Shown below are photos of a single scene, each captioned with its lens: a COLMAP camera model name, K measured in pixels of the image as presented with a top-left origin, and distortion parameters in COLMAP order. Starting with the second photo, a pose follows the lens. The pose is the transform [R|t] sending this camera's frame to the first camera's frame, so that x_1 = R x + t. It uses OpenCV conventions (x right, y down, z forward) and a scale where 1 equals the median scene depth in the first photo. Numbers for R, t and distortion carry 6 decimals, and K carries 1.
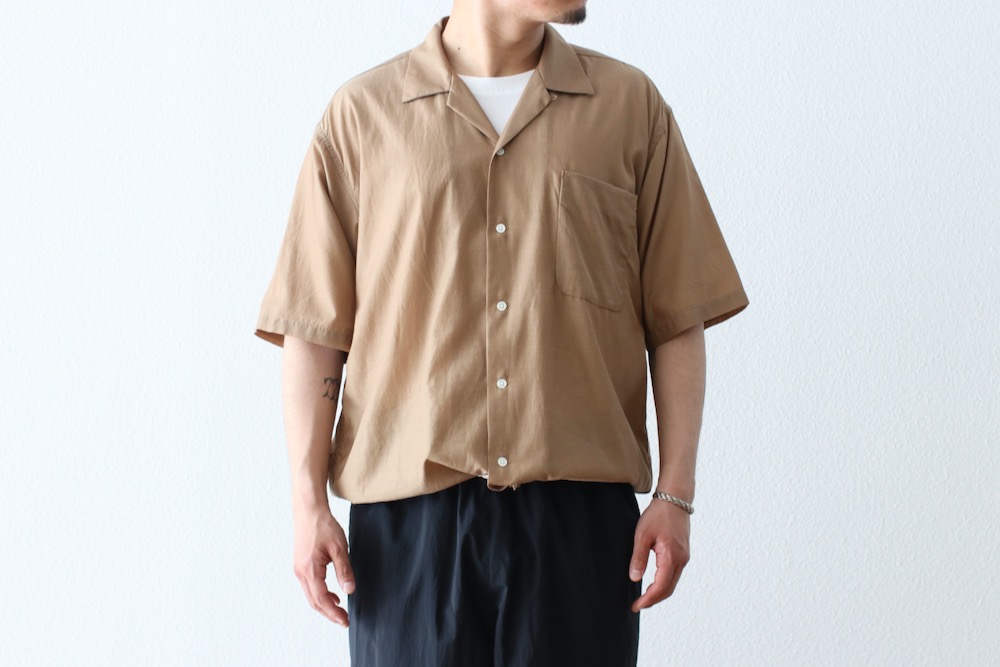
lens RADIAL K [[2796.1, 0, 480.2], [0, 2796.1, 306.8], [0, 0, 1]] dist [-0.079578, 0.000000]
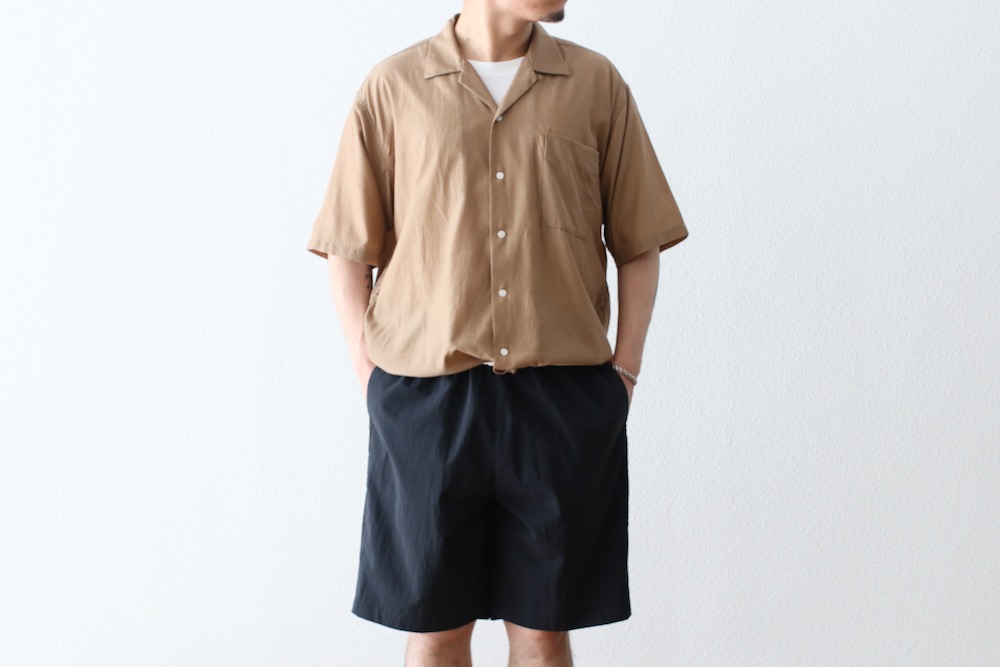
lens RADIAL K [[2796.1, 0, 493.2], [0, 2796.1, 323.3], [0, 0, 1]] dist [-0.079578, 0.000000]
pose [[0.999994, 0.003374, 0.000682, 0.002077], [-0.003387, 0.999800, 0.019704, 0.013475], [-0.000615, -0.019707, 0.999806, -0.271529]]
